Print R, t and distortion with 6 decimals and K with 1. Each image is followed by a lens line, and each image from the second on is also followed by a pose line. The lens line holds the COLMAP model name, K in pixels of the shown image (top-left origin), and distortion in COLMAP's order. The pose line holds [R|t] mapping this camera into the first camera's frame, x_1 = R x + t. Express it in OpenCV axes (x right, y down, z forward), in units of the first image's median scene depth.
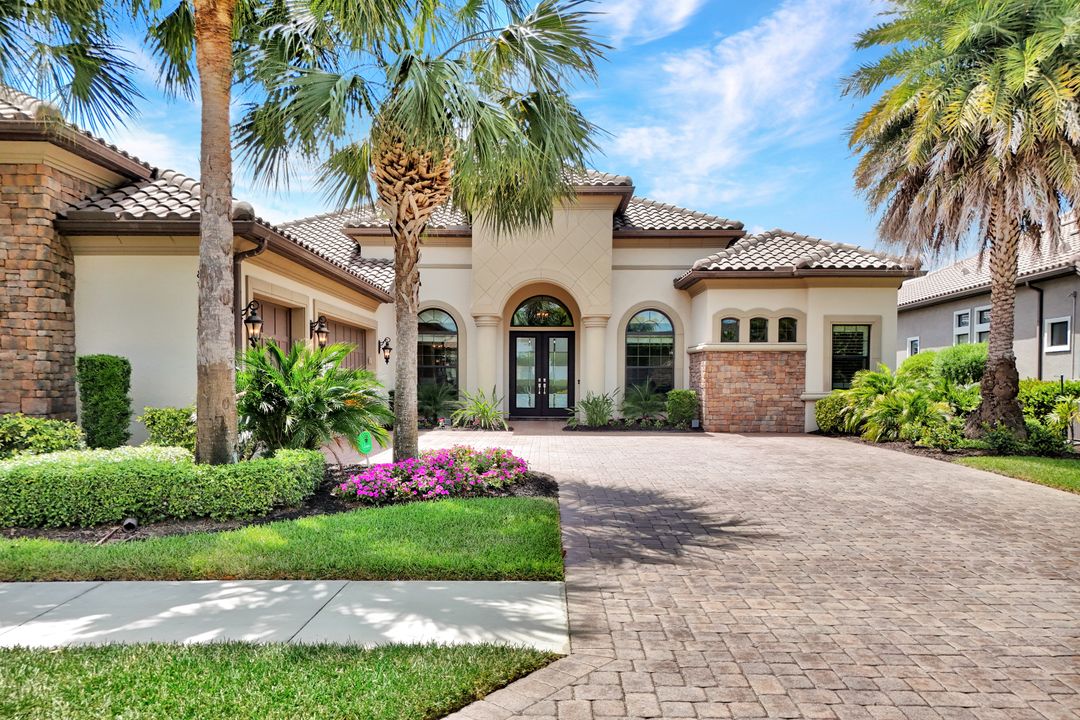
lens RADIAL K [[808.1, 0, 541.0], [0, 808.1, 406.6], [0, 0, 1]] dist [0.088010, -0.100945]
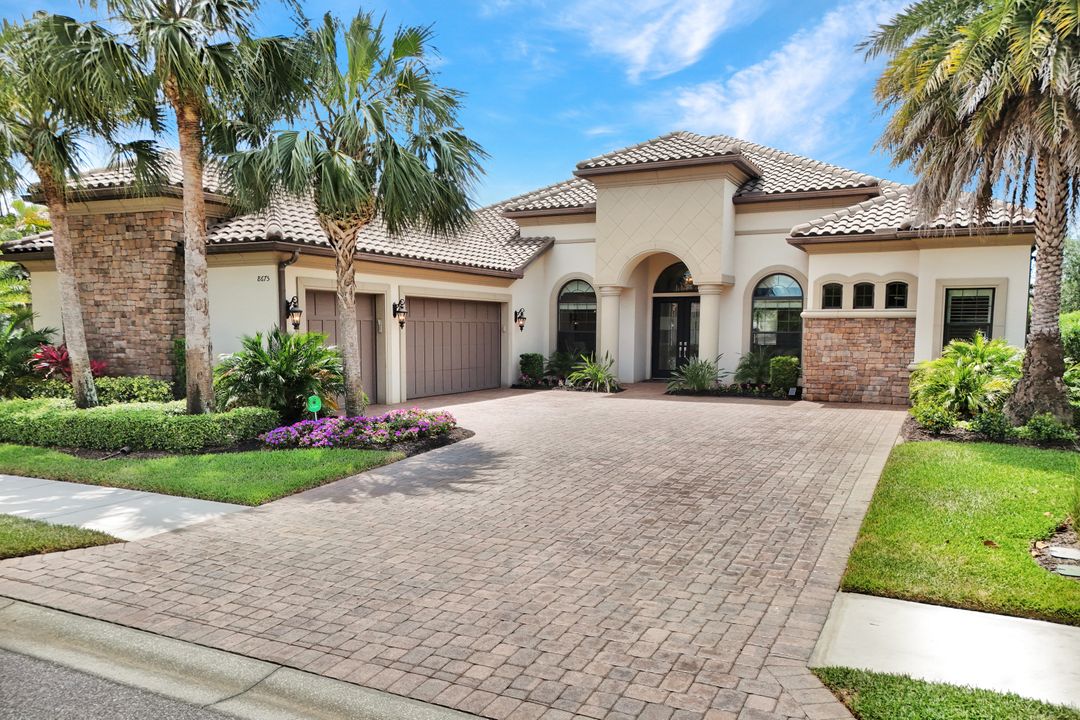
lens RADIAL K [[808.1, 0, 541.0], [0, 808.1, 406.6], [0, 0, 1]] dist [0.088010, -0.100945]
pose [[0.897222, 0.043154, -0.439465, 0.356415], [-0.014324, 0.997534, 0.068711, -0.025039], [0.441347, -0.055355, 0.895628, -0.033763]]
